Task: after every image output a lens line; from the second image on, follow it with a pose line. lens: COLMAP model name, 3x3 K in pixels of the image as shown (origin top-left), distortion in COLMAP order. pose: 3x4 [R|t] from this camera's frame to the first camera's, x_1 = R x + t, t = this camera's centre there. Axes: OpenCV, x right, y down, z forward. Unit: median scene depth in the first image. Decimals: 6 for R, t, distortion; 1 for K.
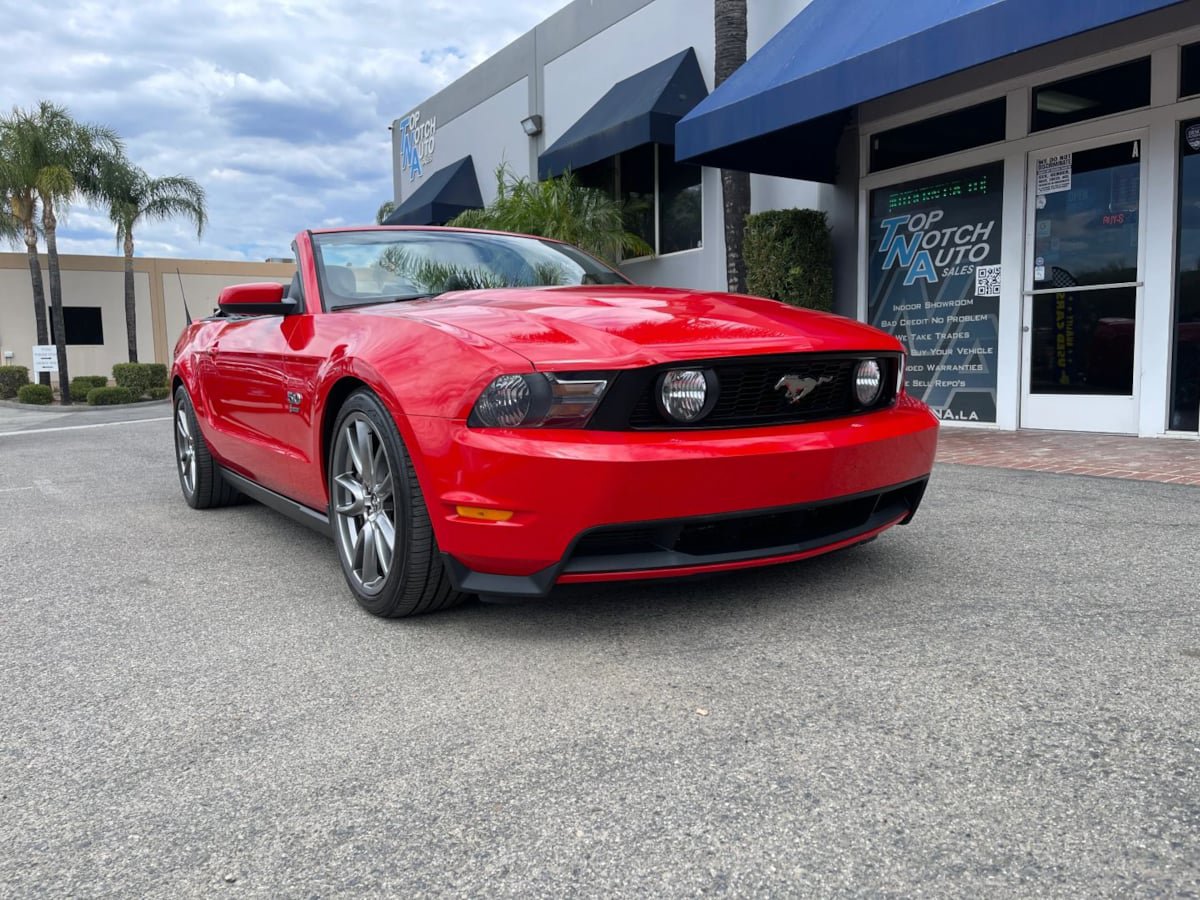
lens RADIAL K [[914.6, 0, 600.0], [0, 914.6, 450.0], [0, 0, 1]] dist [0.074369, -0.102325]
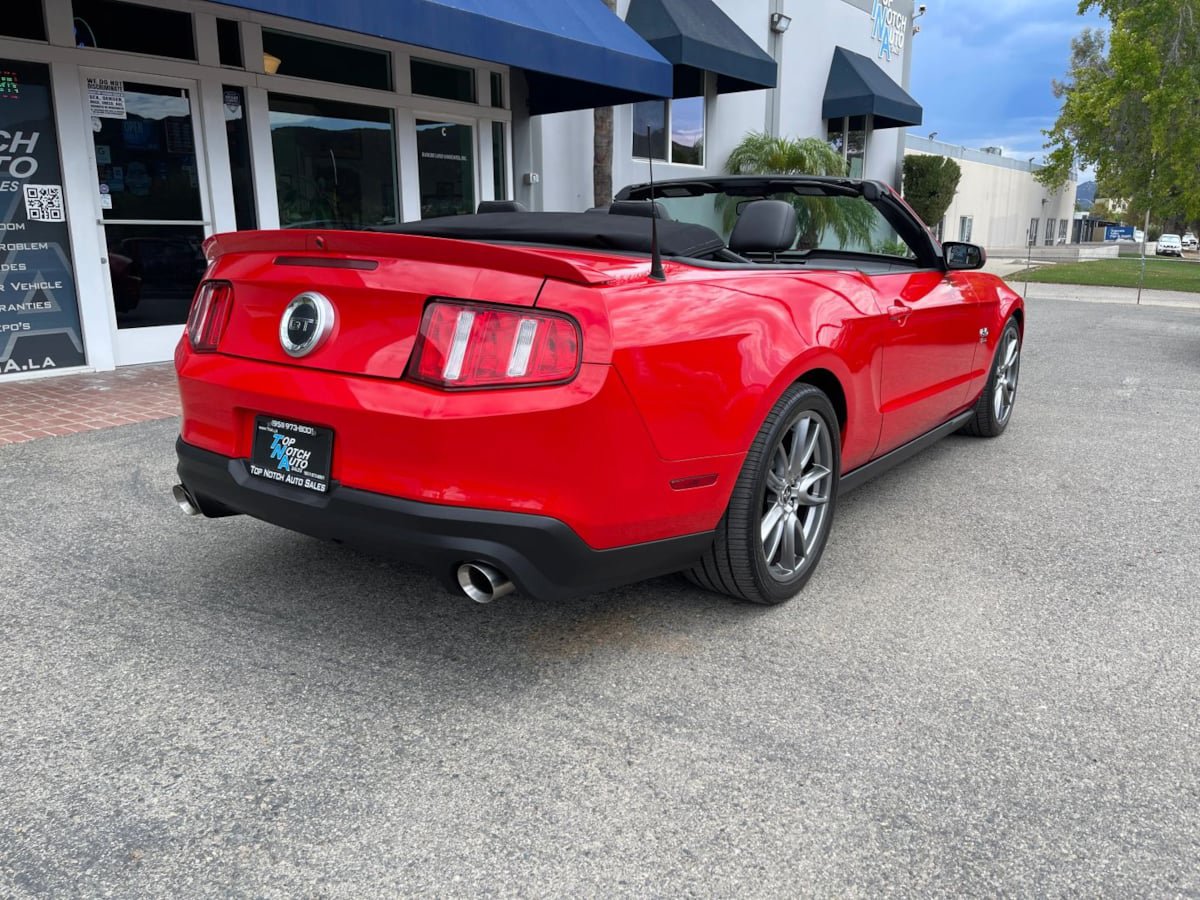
lens RADIAL K [[907.3, 0, 610.7], [0, 907.3, 455.8], [0, 0, 1]] dist [0.077318, -0.110597]
pose [[-0.366704, -0.196886, 0.909265, -0.582997], [0.100022, 0.963342, 0.248934, -0.114409], [-0.924945, 0.182231, -0.333569, 0.824288]]
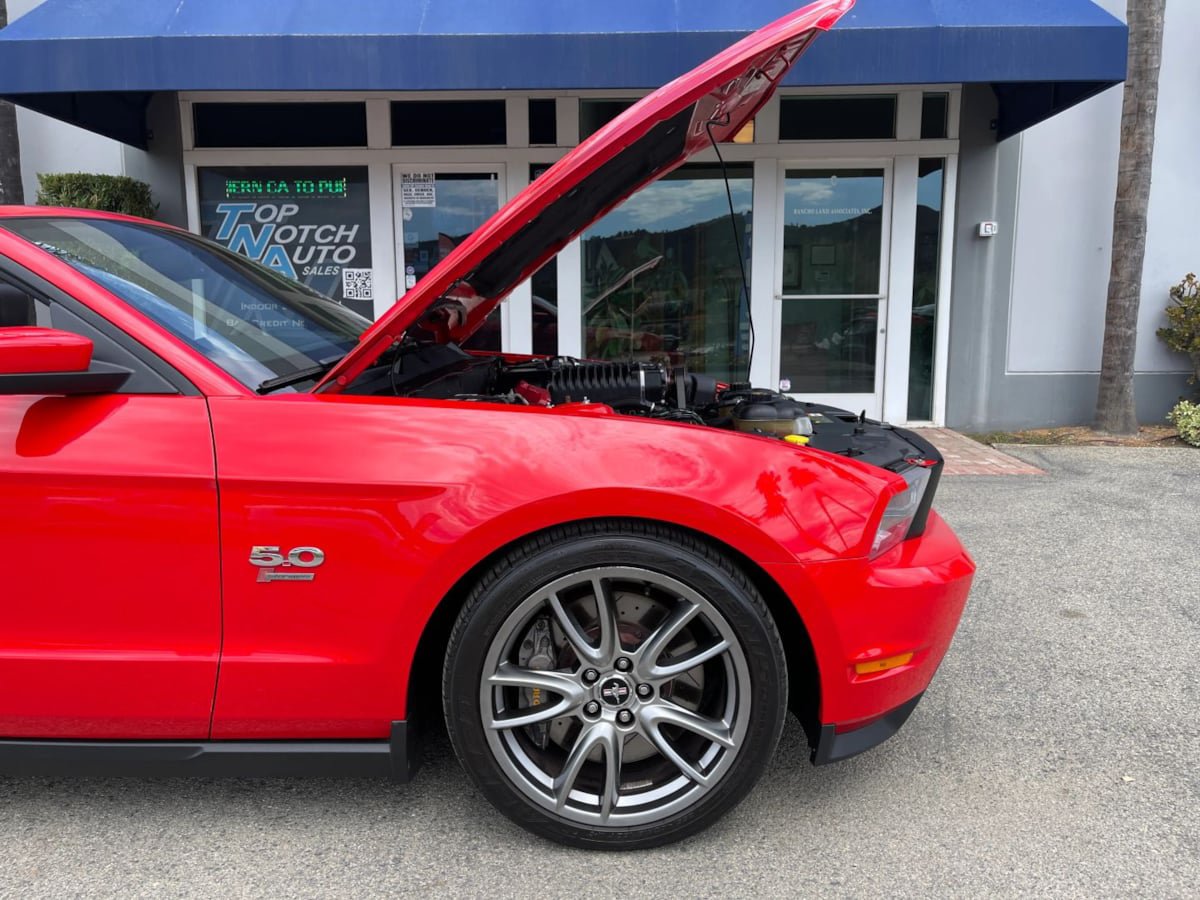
lens RADIAL K [[912.5, 0, 600.0], [0, 912.5, 450.0], [0, 0, 1]] dist [0.060360, -0.095610]
pose [[0.553920, -0.104608, 0.825972, -0.274807], [0.071635, 0.994384, 0.077897, -0.060522], [-0.829482, 0.016019, 0.558303, 0.219034]]
